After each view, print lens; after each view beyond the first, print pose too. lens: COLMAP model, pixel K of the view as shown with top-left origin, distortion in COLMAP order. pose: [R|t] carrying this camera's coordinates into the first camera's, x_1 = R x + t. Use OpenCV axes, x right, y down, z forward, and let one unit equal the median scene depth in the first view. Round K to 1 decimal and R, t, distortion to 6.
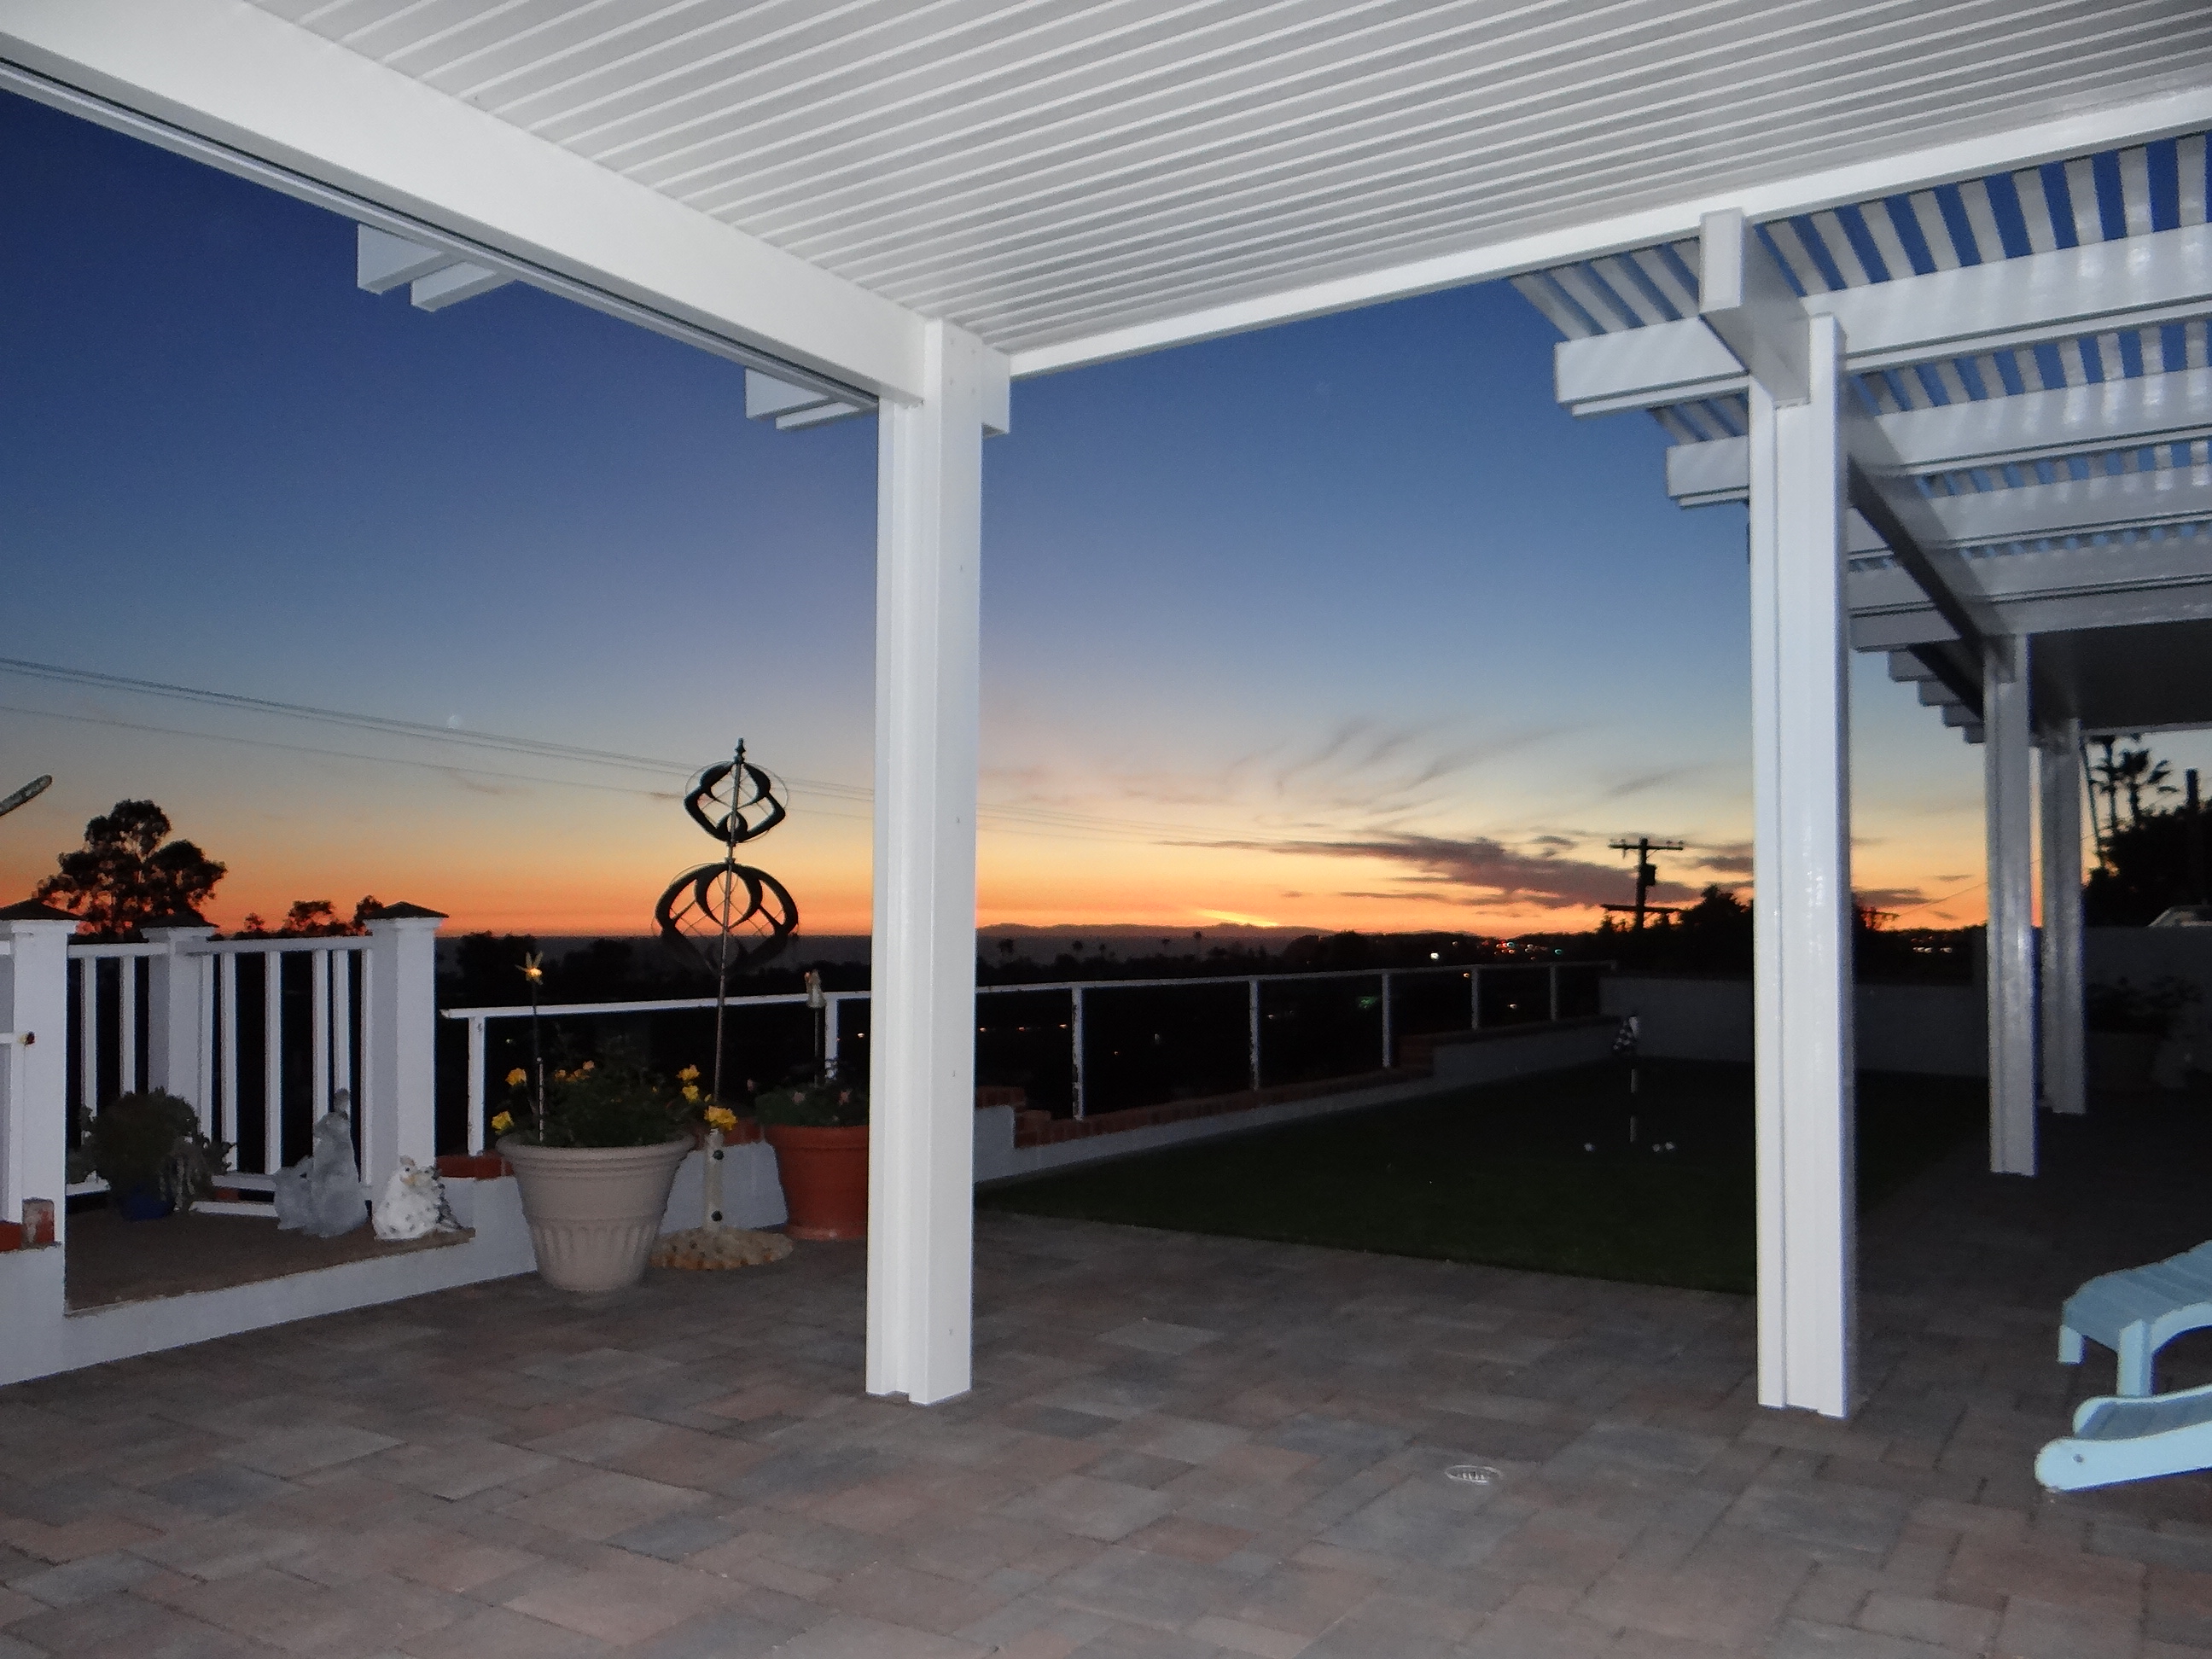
lens RADIAL K [[1740.3, 0, 1106.0], [0, 1740.3, 829.5], [0, 0, 1]] dist [0.024748, -0.001194]
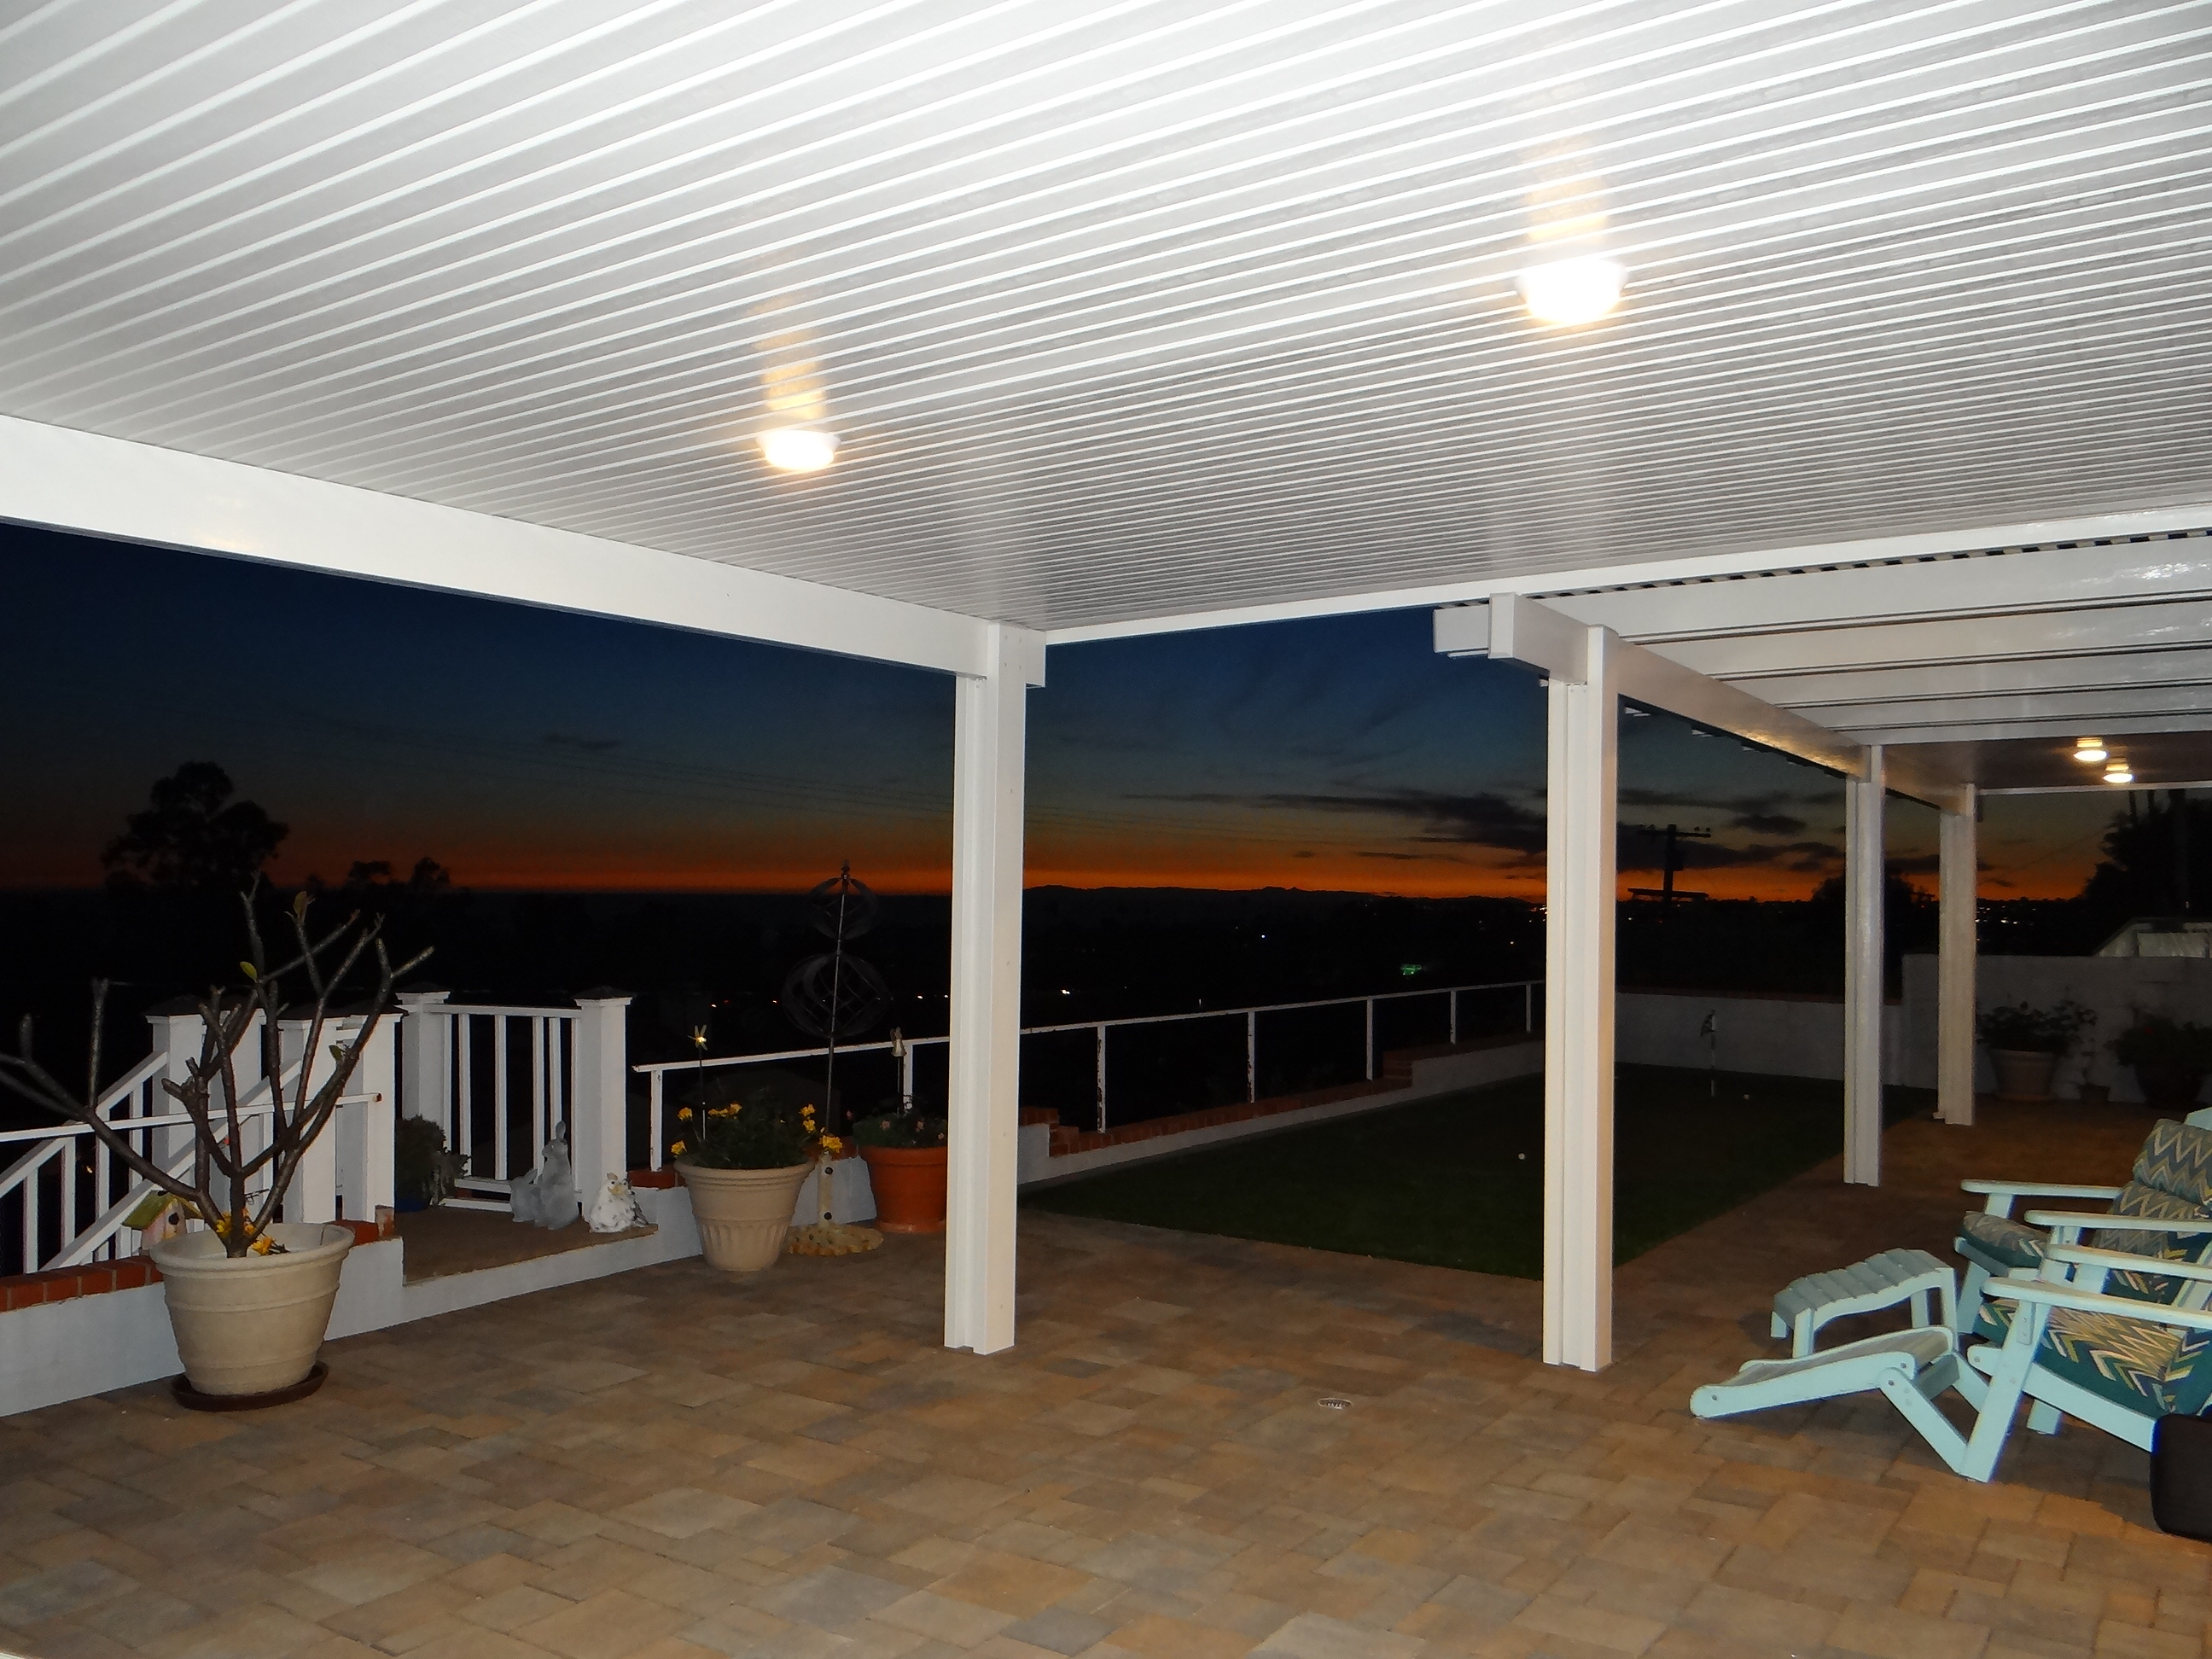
lens RADIAL K [[1740.3, 0, 1106.0], [0, 1740.3, 829.5], [0, 0, 1]] dist [0.024748, -0.001194]
pose [[0.999639, 0.007449, -0.025830, 0.033717], [-0.006919, 0.999765, 0.020540, -0.141362], [0.025977, -0.020354, 0.999455, -0.448800]]
